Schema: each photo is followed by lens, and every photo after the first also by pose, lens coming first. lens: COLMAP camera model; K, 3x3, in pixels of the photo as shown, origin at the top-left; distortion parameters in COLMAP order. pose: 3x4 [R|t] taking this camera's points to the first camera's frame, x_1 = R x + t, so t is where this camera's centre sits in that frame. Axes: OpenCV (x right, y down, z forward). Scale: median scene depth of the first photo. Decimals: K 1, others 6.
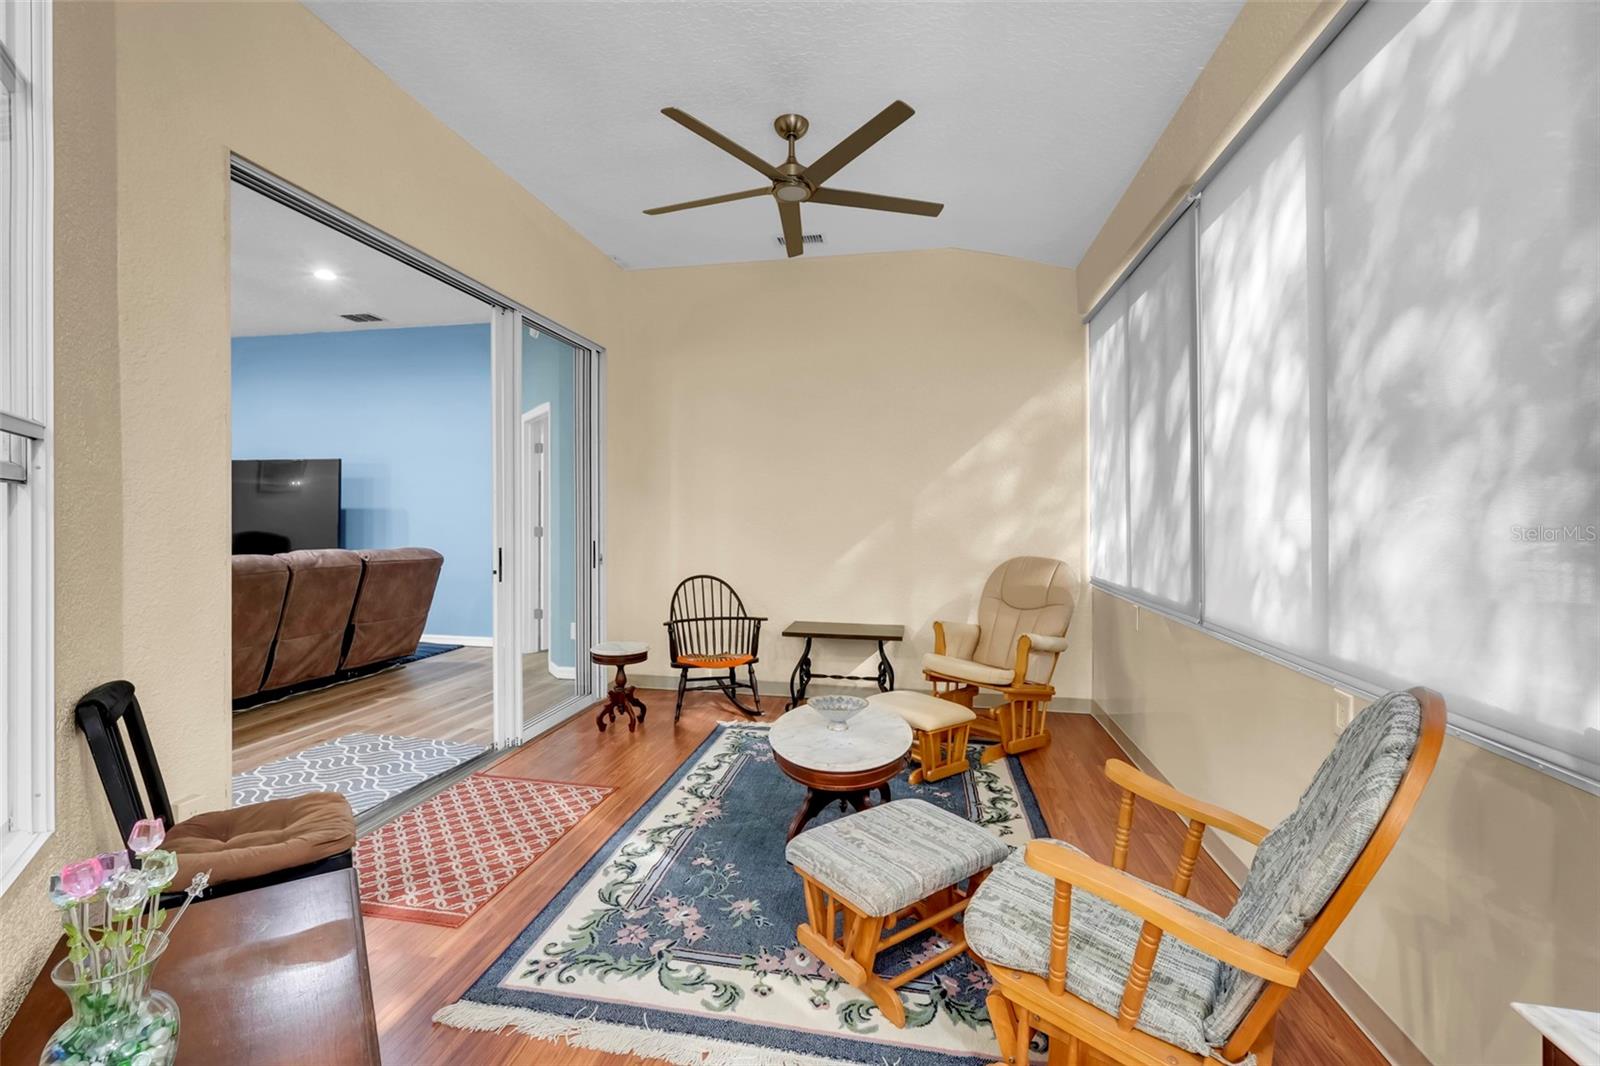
lens RADIAL K [[683.2, 0, 798.7], [0, 683.2, 496.7], [0, 0, 1]] dist [-0.018522, 0.008068]
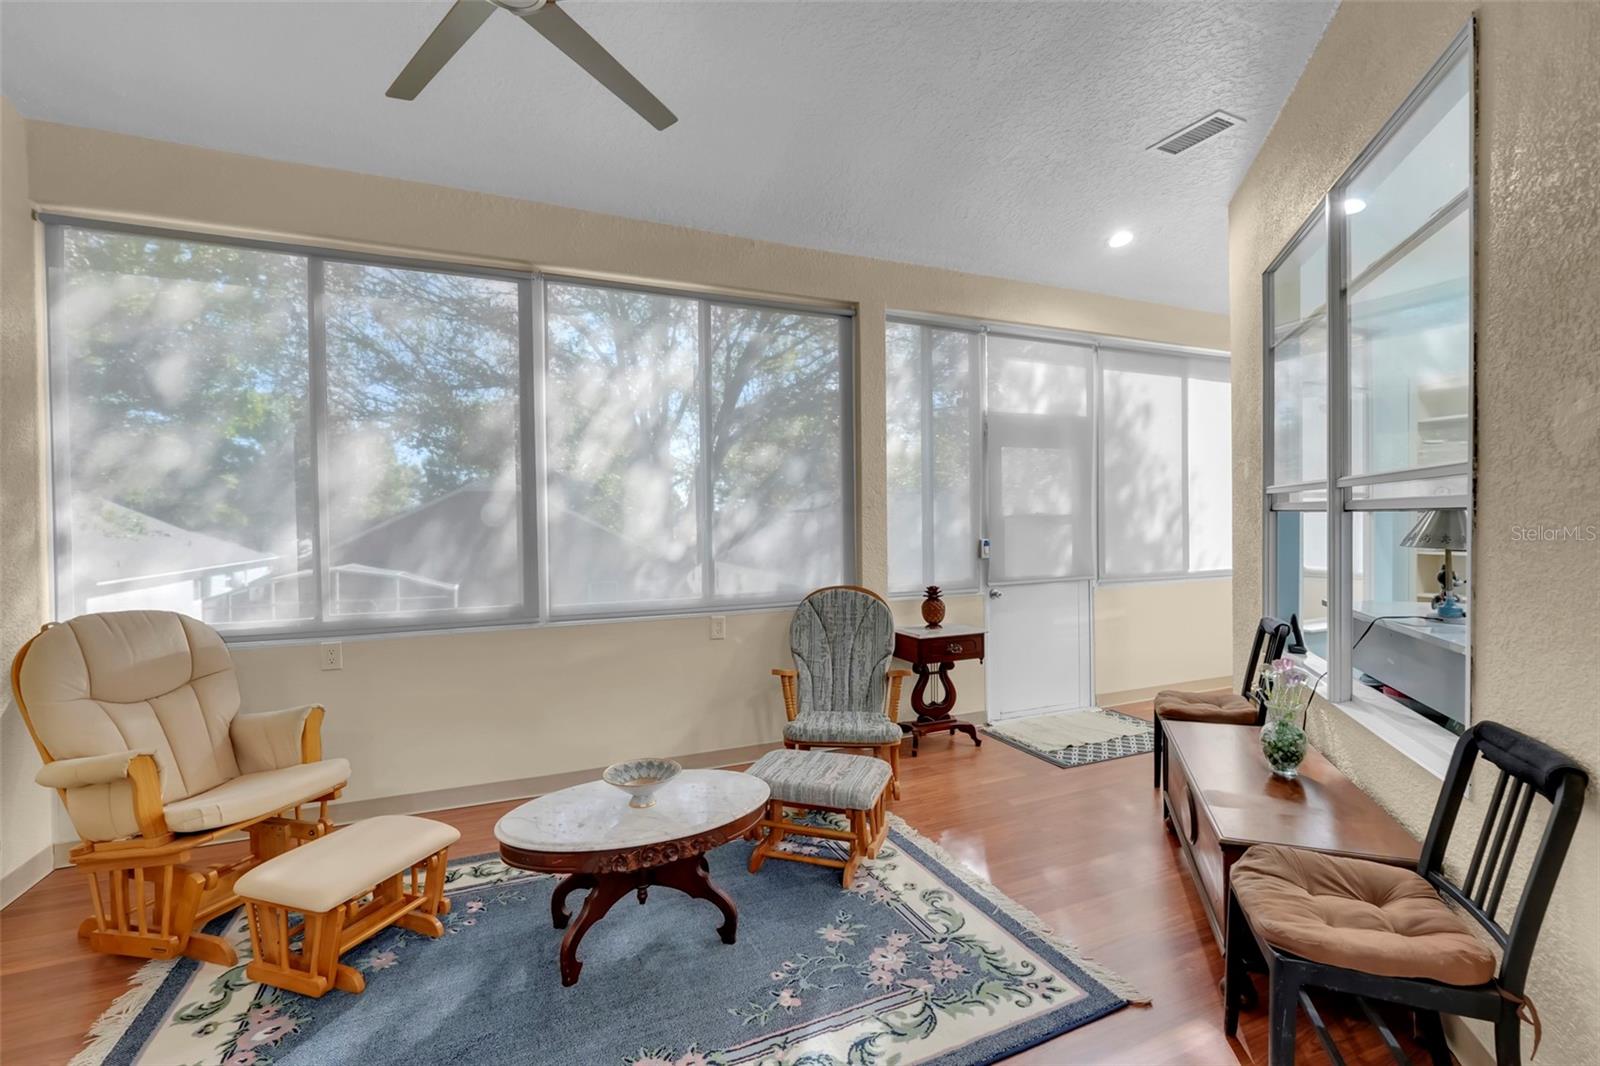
lens RADIAL K [[683.2, 0, 798.7], [0, 683.2, 496.7], [0, 0, 1]] dist [-0.018522, 0.008068]
pose [[-0.538117, 0.032628, 0.842238, -1.023685], [-0.009504, 0.998952, -0.044772, 0.023416], [-0.842817, -0.032097, -0.537243, 1.816995]]
